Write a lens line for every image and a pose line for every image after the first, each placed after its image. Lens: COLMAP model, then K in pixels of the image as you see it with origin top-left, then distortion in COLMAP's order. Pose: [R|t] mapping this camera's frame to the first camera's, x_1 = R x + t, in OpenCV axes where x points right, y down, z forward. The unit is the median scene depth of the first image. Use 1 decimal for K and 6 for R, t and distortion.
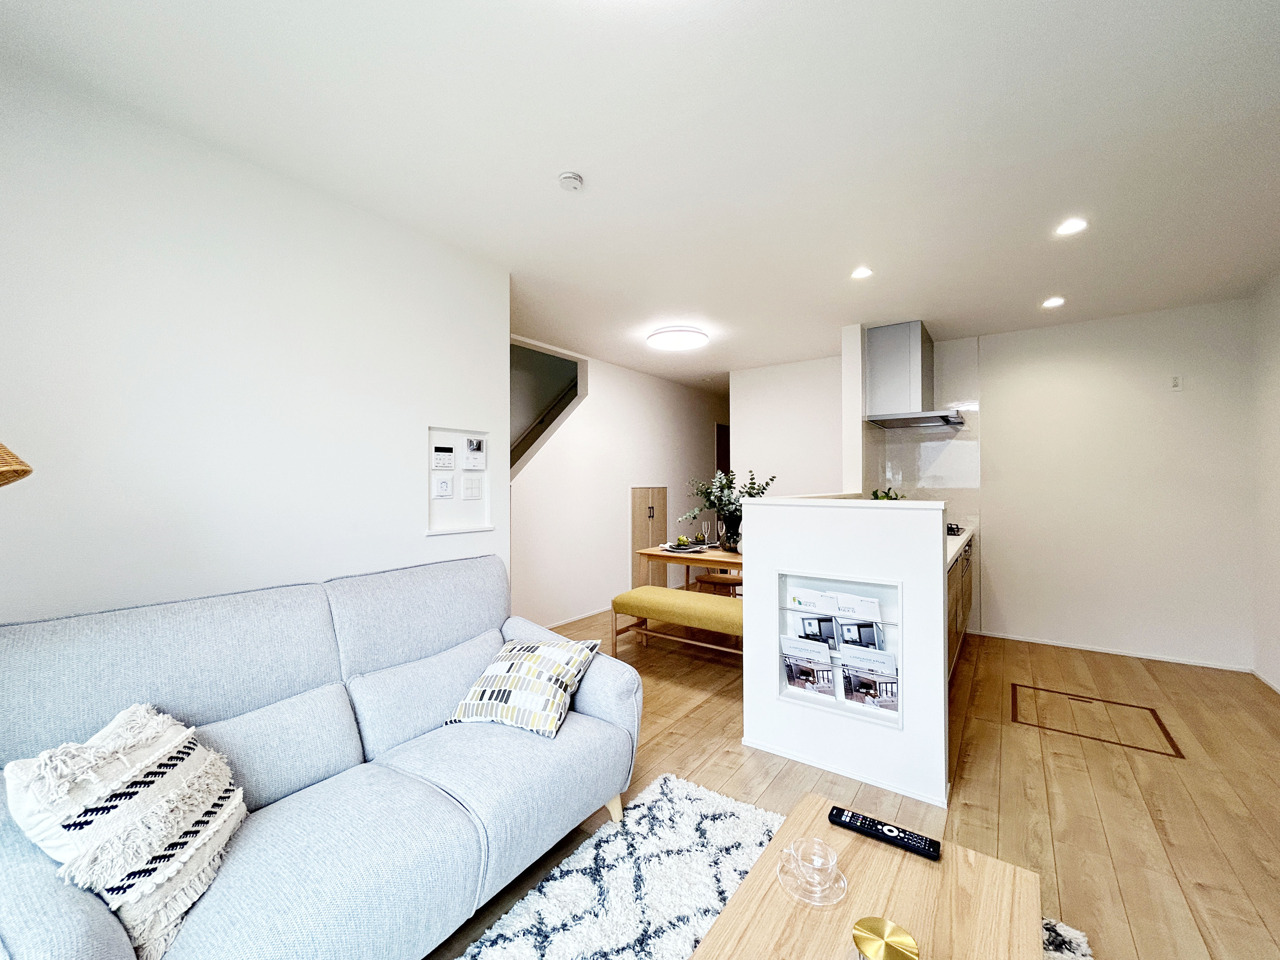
lens RADIAL K [[513.0, 0, 642.1], [0, 513.0, 478.3], [0, 0, 1]] dist [-0.000787, -0.000250]
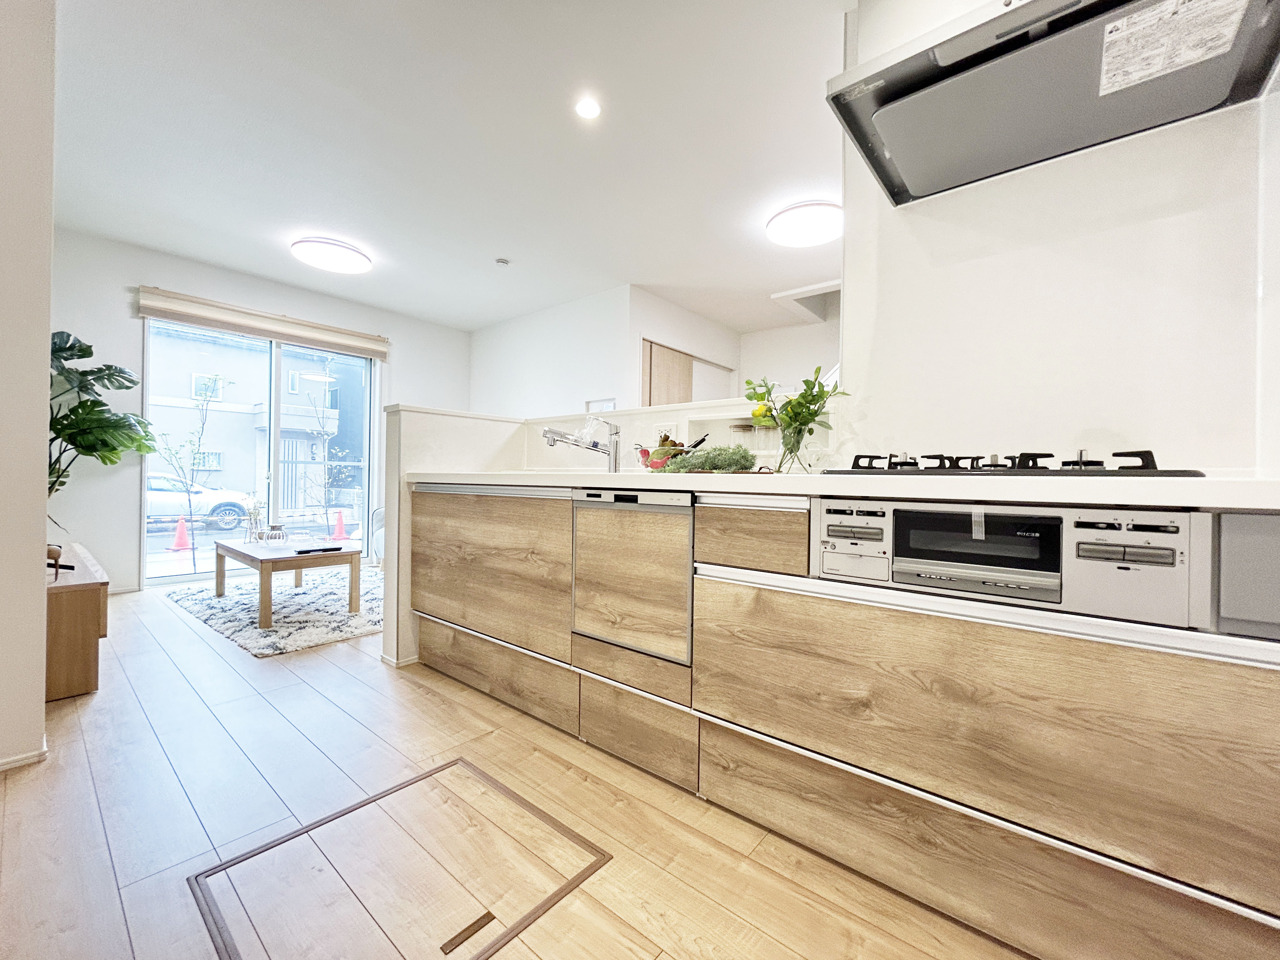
lens RADIAL K [[513.0, 0, 642.1], [0, 513.0, 478.3], [0, 0, 1]] dist [-0.000787, -0.000250]
pose [[-0.067475, 0.001233, -0.997720, 1.306929], [-0.003037, 0.999994, 0.001441, 0.158237], [0.997716, 0.003128, -0.067471, 1.260923]]
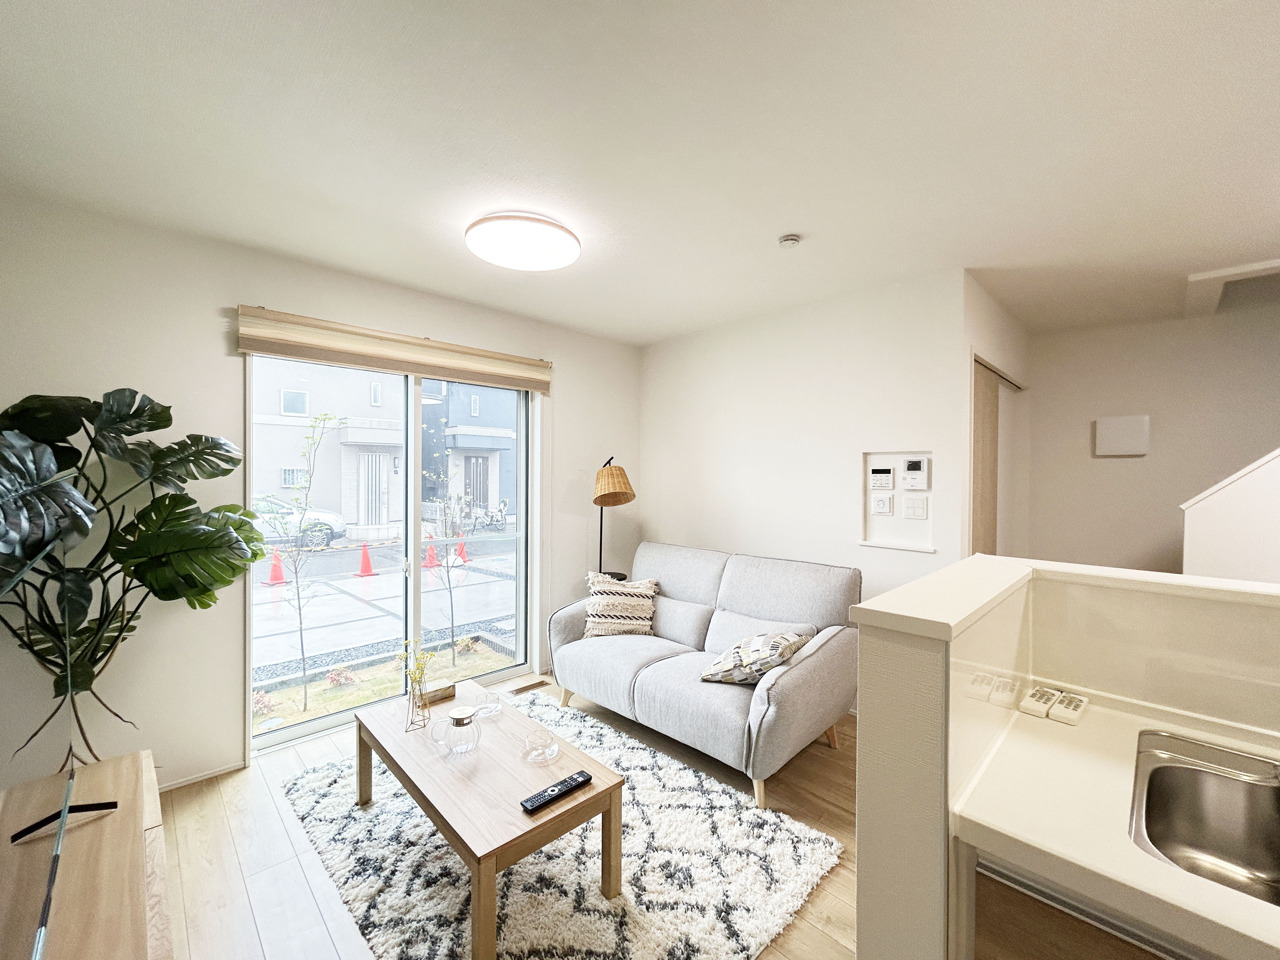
lens RADIAL K [[516.1, 0, 641.9], [0, 516.1, 480.3], [0, 0, 1]] dist [0.008842, -0.000028]
pose [[-0.173134, 0.011396, -0.984832, 0.799210], [0.006721, 0.999923, 0.010389, -0.051350], [0.984875, -0.004820, -0.173198, 0.670825]]
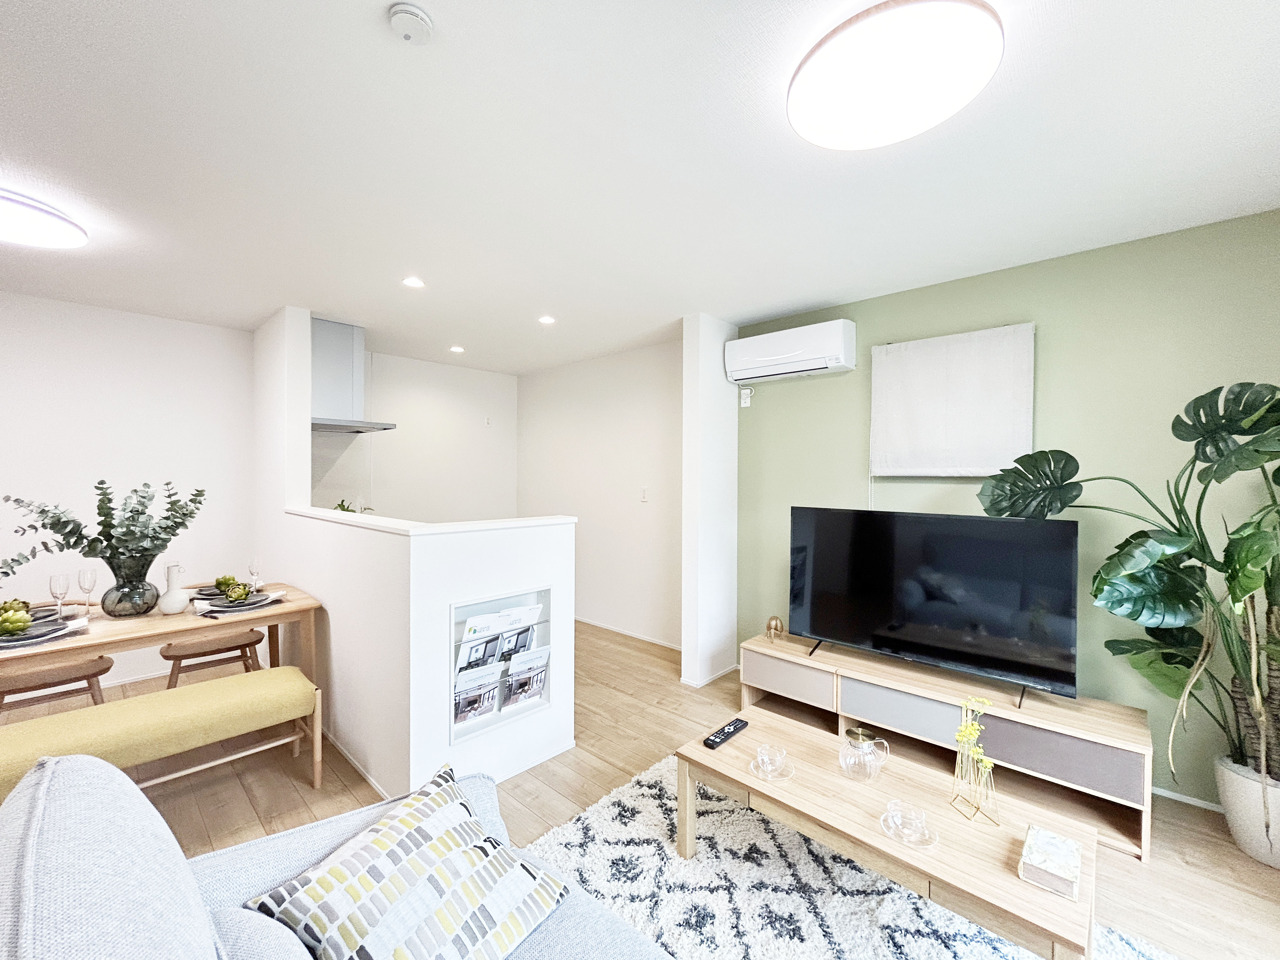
lens RADIAL K [[513.0, 0, 642.1], [0, 513.0, 478.3], [0, 0, 1]] dist [-0.000787, -0.000250]
pose [[0.122493, -0.000994, 0.992469, -0.530839], [-0.018296, 0.999827, 0.003260, -0.046520], [-0.992301, -0.018558, 0.122454, 0.501675]]
